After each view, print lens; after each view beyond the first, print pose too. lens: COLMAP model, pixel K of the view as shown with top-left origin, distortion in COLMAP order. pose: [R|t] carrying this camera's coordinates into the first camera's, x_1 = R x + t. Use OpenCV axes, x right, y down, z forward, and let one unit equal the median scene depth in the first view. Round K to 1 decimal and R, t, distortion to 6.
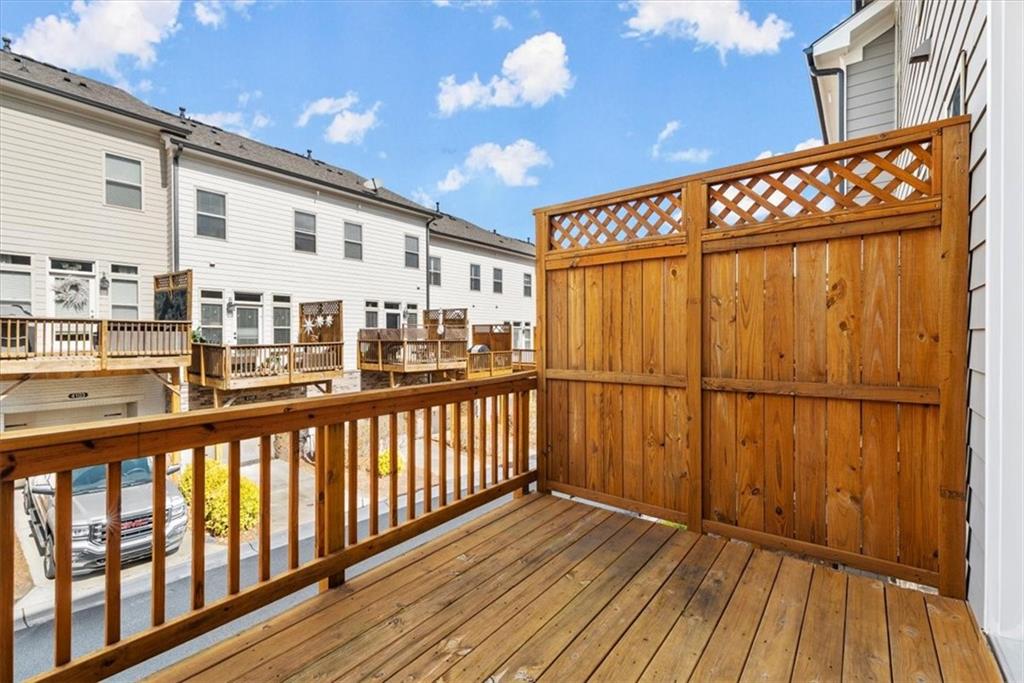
lens RADIAL K [[454.7, 0, 509.1], [0, 454.7, 337.1], [0, 0, 1]] dist [0.002156, 0.000029]
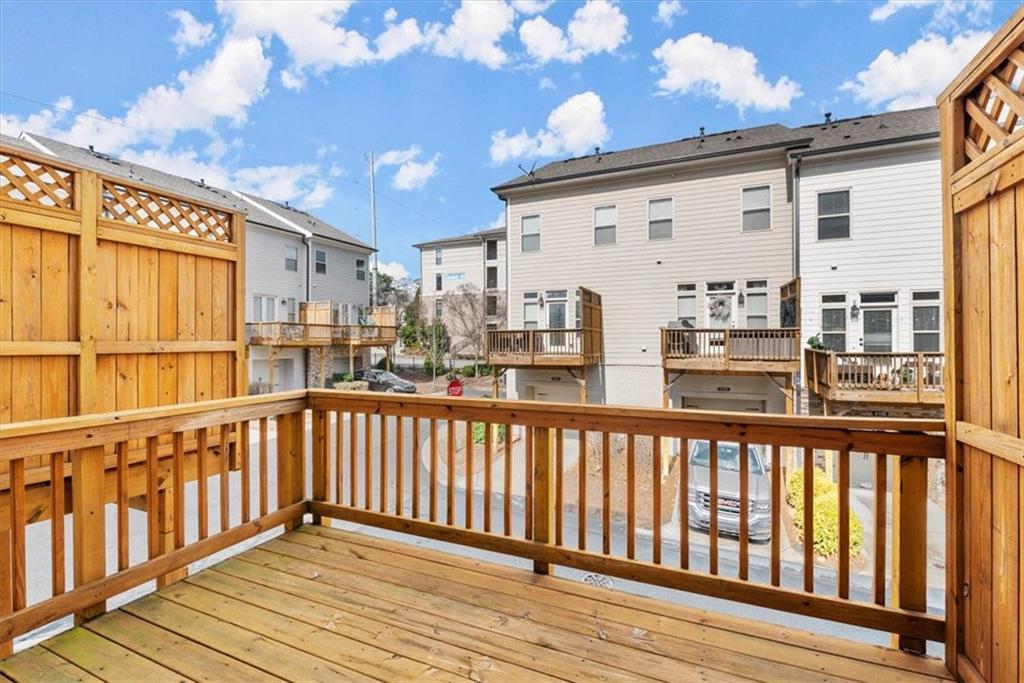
lens RADIAL K [[456.2, 0, 512.0], [0, 456.2, 341.5], [0, 0, 1]] dist [0.001494, -0.000135]
pose [[0.231413, 0.001610, -0.972854, 0.141532], [-0.002292, 0.999997, 0.001110, -0.004067], [0.972853, 0.001973, 0.231416, 0.138984]]
